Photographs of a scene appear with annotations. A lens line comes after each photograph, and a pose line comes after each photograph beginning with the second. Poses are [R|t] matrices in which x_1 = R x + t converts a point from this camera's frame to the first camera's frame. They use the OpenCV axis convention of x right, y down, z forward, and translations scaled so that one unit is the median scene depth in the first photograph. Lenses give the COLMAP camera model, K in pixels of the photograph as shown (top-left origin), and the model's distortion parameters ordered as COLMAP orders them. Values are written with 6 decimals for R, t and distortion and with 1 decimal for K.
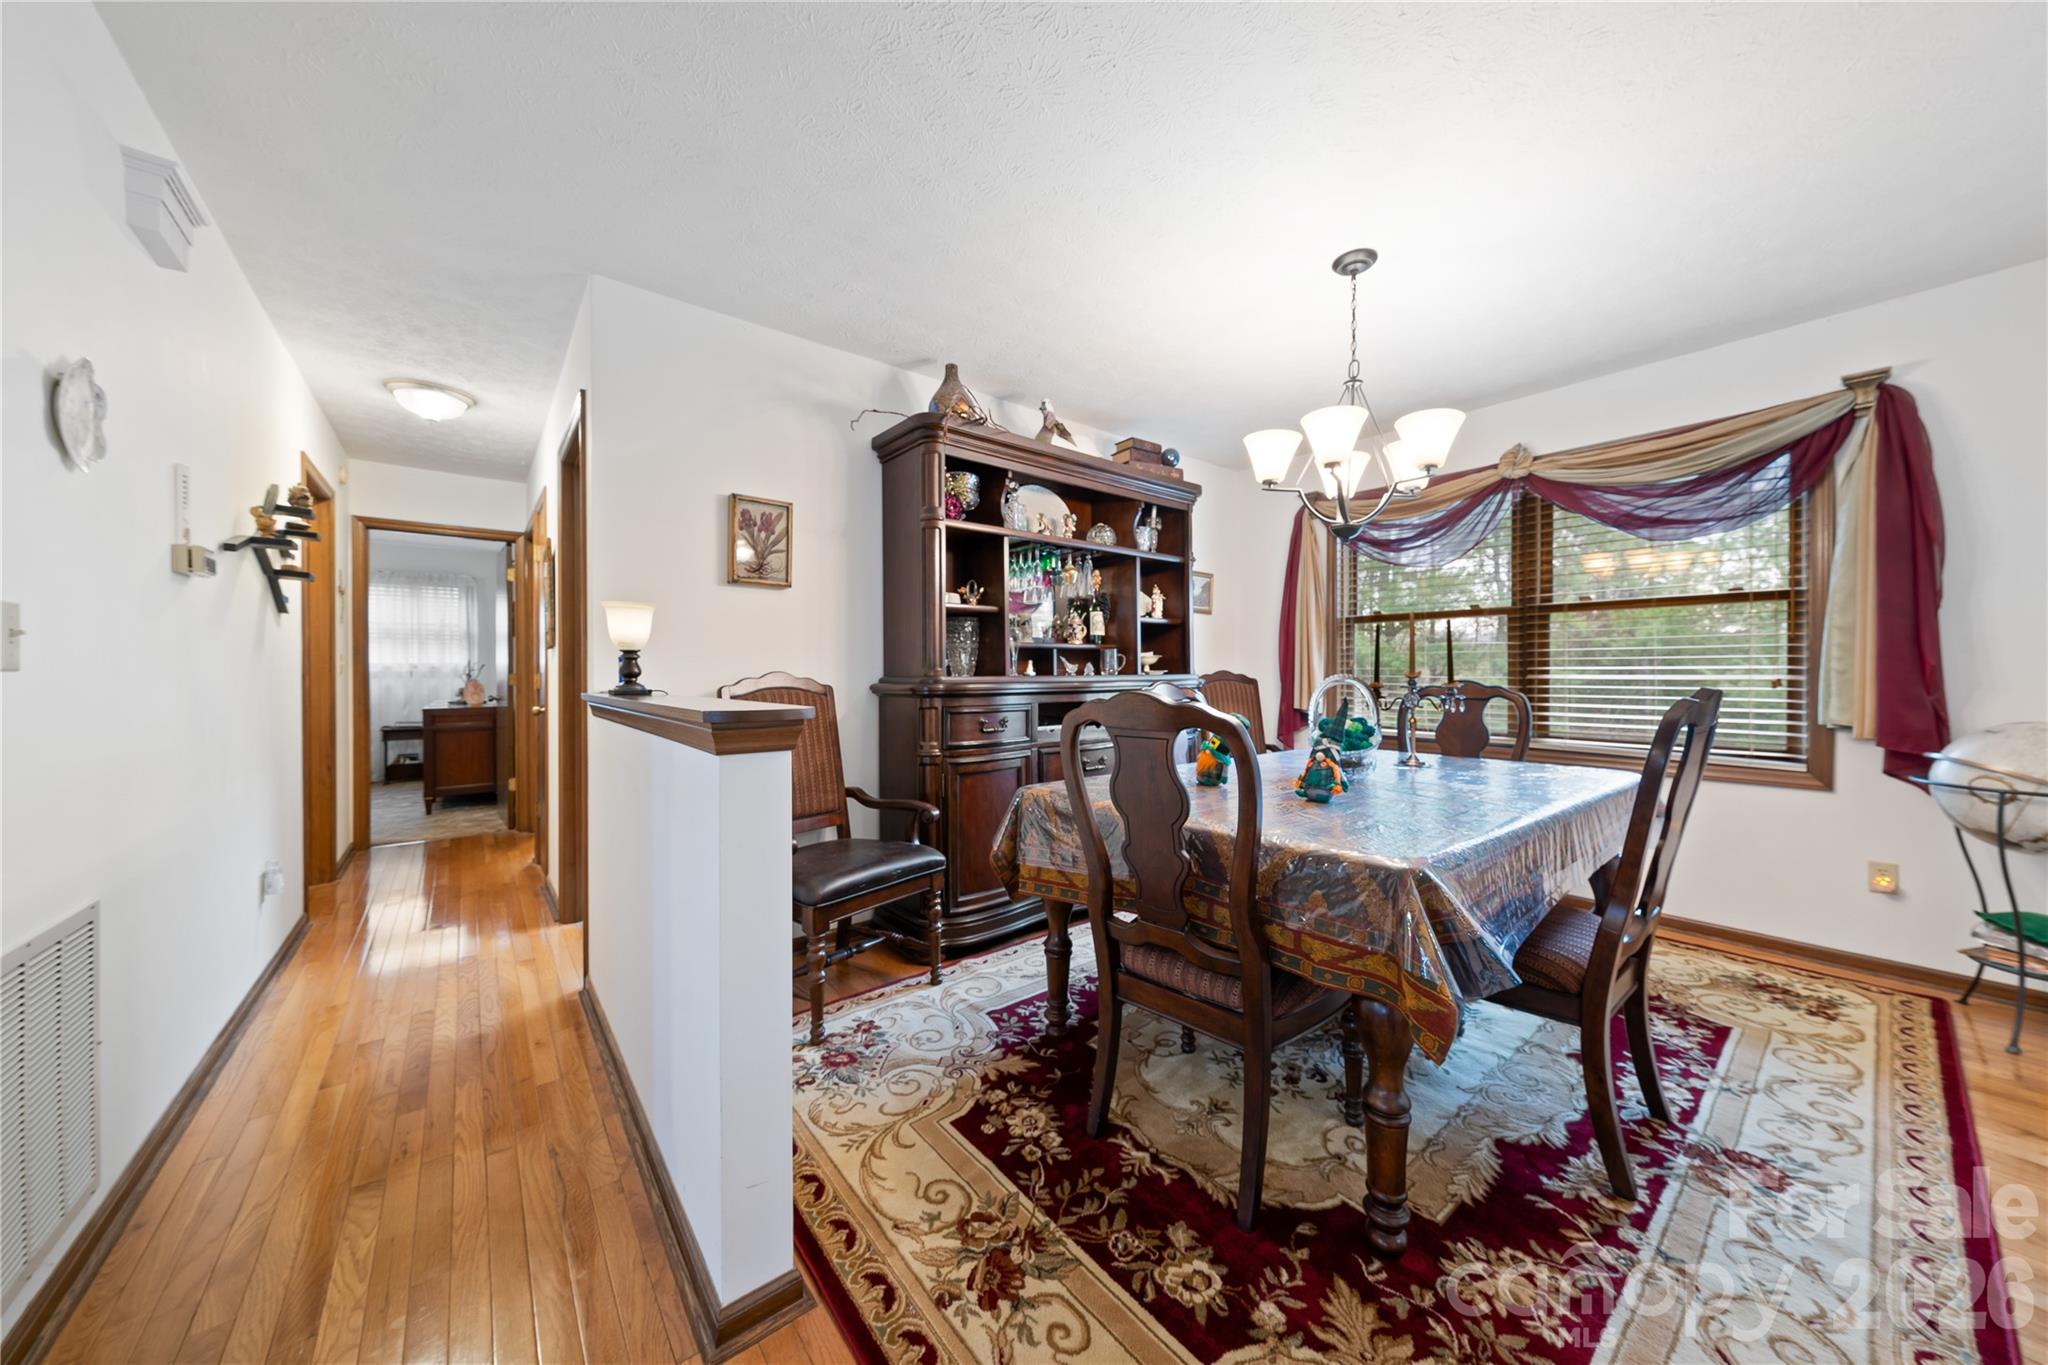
lens RADIAL K [[696.1, 0, 1084.1], [0, 696.1, 673.6], [0, 0, 1]] dist [0.000355, -0.000052]
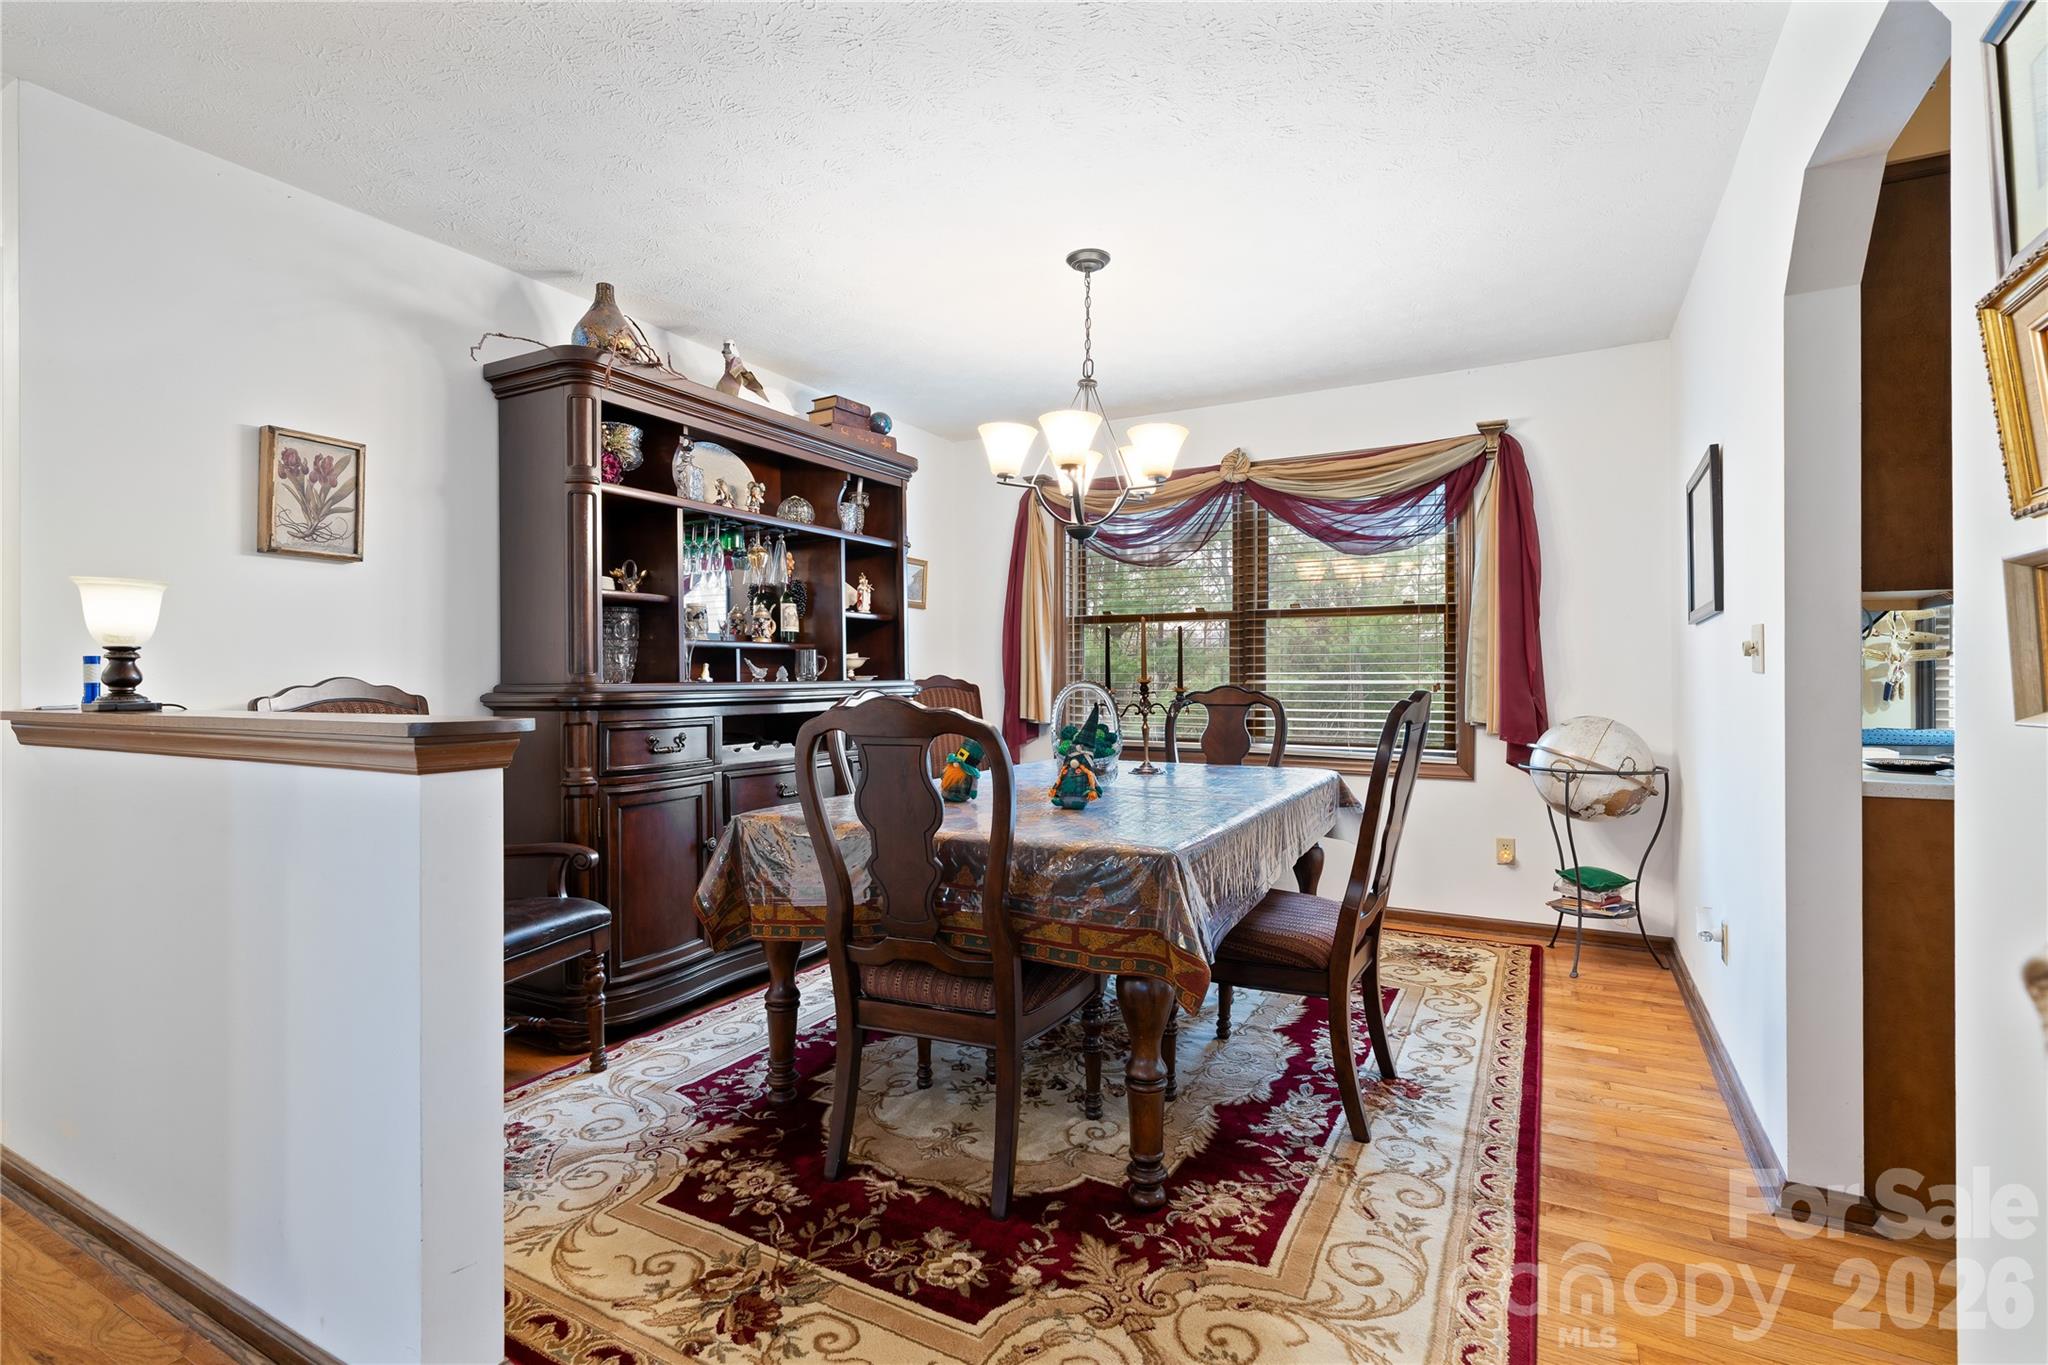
lens RADIAL K [[942.0, 0, 1047.3], [0, 942.0, 671.1], [0, 0, 1]] dist [-0.012899, 0.005890]
pose [[0.941077, 0.001531, 0.338188, -0.122773], [0.001599, 0.999958, -0.008977, 0.000941], [-0.338188, 0.008989, 0.941036, -0.240031]]
